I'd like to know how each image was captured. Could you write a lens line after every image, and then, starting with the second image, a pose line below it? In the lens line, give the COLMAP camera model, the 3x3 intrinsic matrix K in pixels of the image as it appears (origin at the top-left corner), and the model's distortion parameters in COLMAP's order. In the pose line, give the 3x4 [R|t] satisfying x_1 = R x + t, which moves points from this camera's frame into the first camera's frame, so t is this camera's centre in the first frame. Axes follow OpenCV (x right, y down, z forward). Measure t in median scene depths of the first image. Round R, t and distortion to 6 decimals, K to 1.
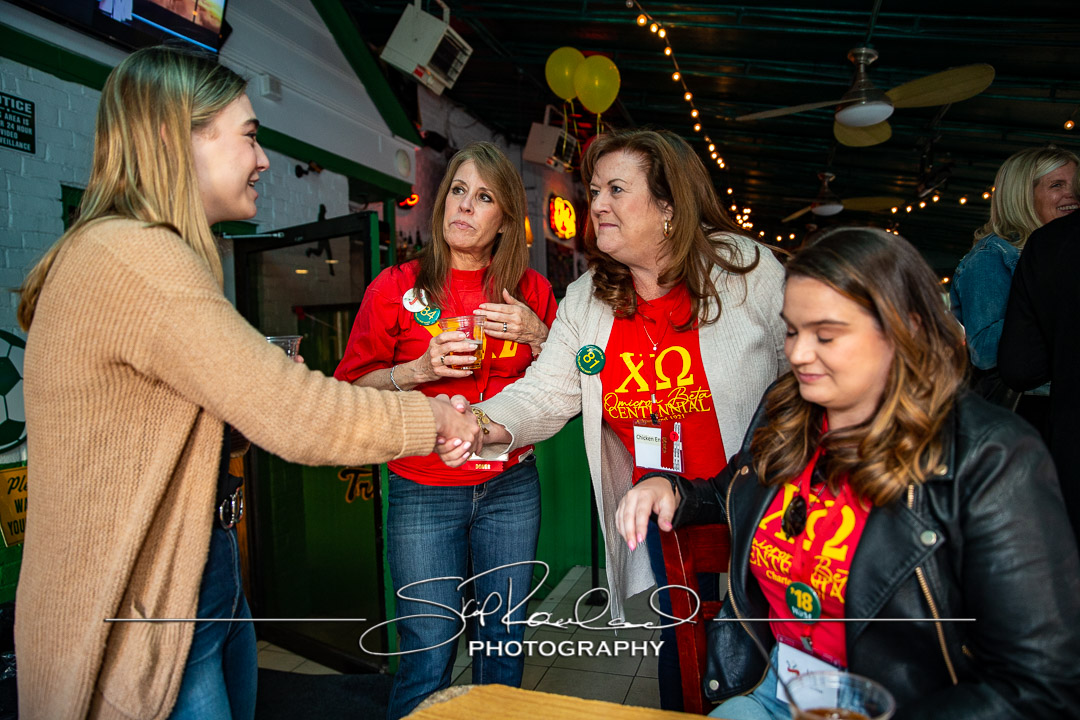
lens RADIAL K [[734.6, 0, 531.6], [0, 734.6, 361.2], [0, 0, 1]] dist [-0.085019, 0.067823]
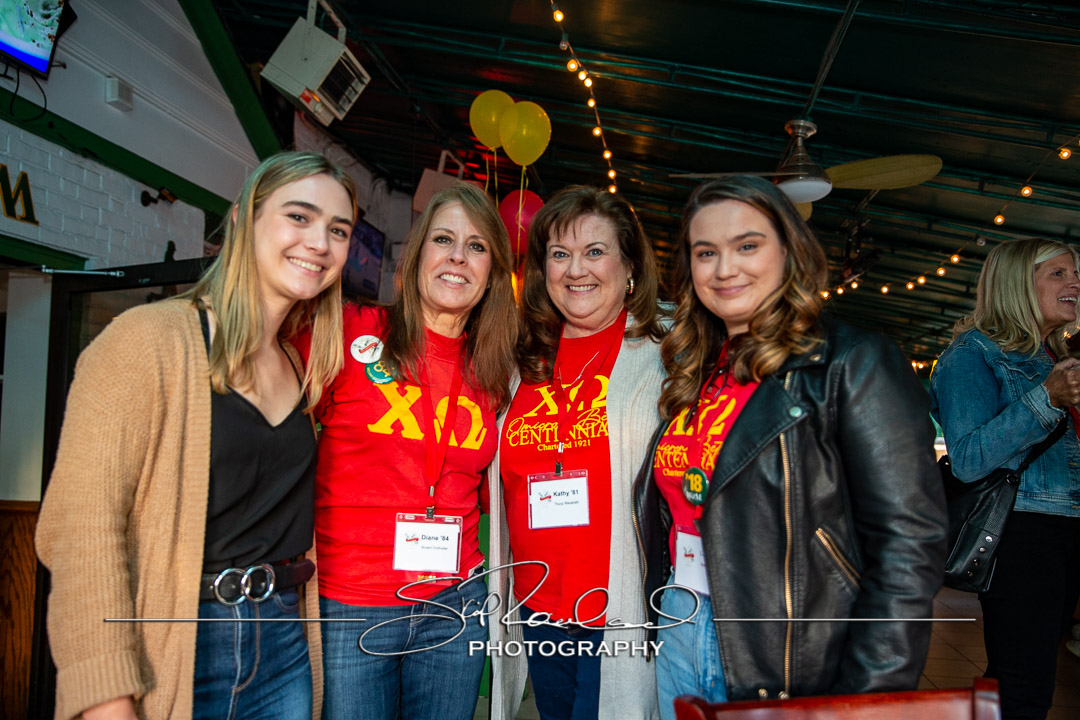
lens RADIAL K [[842.9, 0, 532.5], [0, 842.9, 360.8], [0, 0, 1]] dist [-0.051437, 0.066957]
pose [[0.984439, 0.056282, 0.166469, -0.039291], [-0.039509, 0.993957, -0.102411, -0.001672], [-0.171227, 0.094241, 0.980714, 0.022446]]
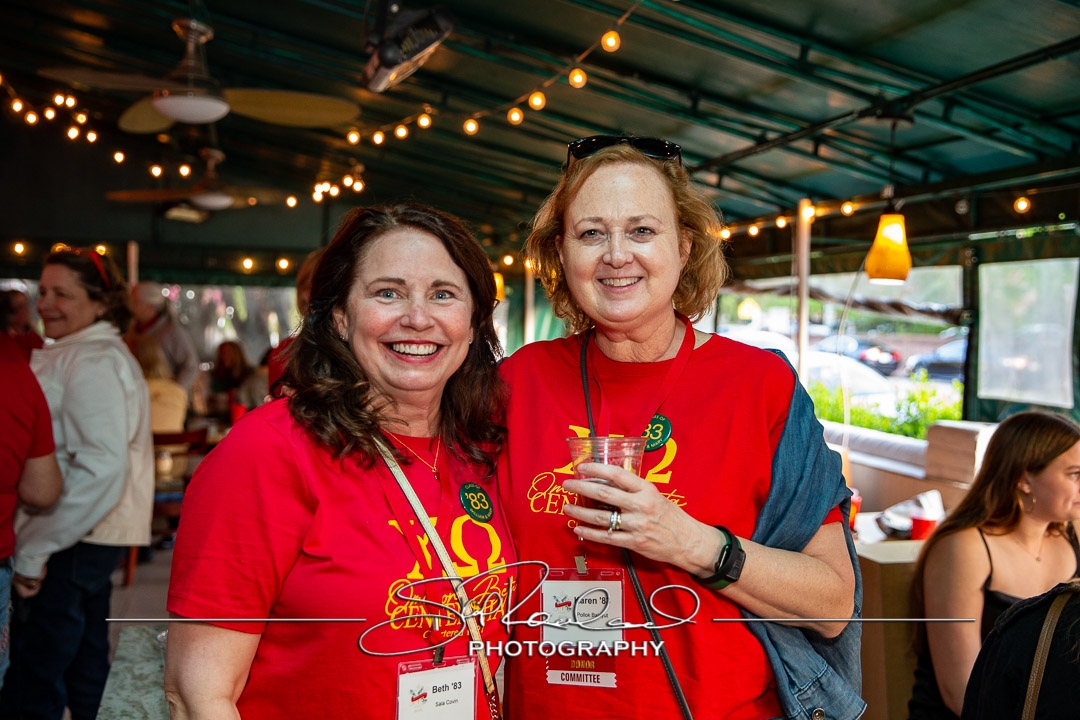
lens RADIAL K [[1038.9, 0, 543.9], [0, 1038.9, 359.1], [0, 0, 1]] dist [0.032127, 0.000000]
pose [[0.820617, 0.020965, 0.571094, 0.360939], [-0.023876, 0.999712, -0.002391, -0.101452], [-0.570980, -0.011674, 0.820881, 0.584148]]
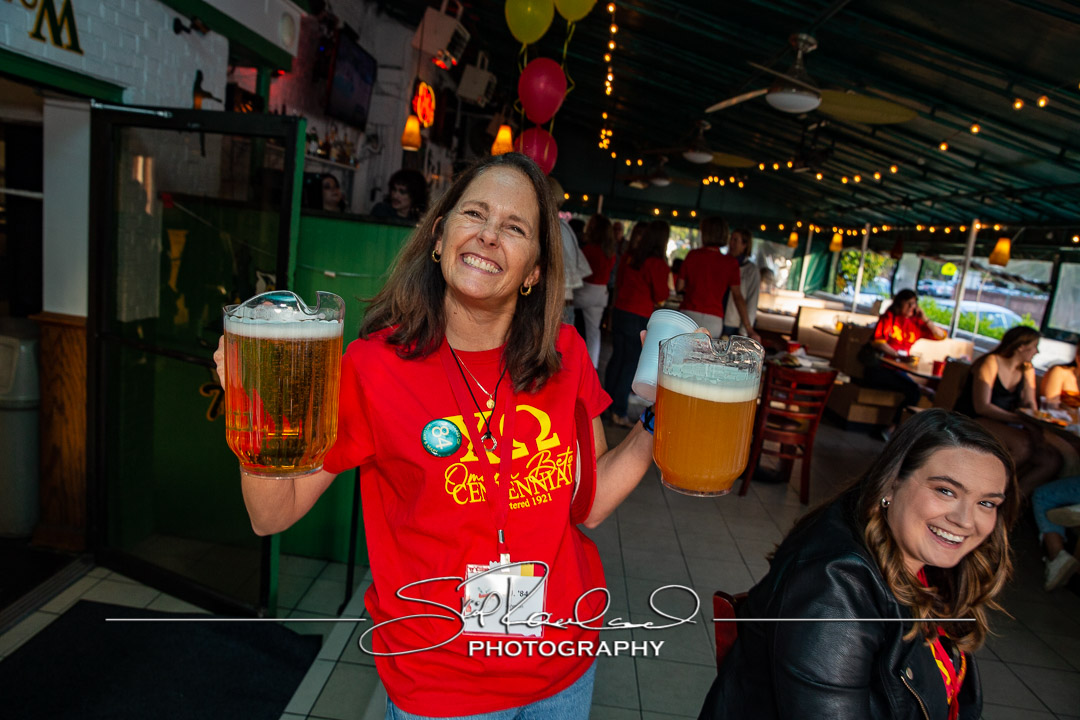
lens RADIAL K [[734.6, 0, 536.4], [0, 734.6, 359.8], [0, 0, 1]] dist [-0.085019, 0.067823]
pose [[0.950306, 0.096950, 0.295835, -0.139639], [-0.144878, 0.978824, 0.144614, -0.068975], [-0.275550, -0.180288, 0.944229, 0.052795]]
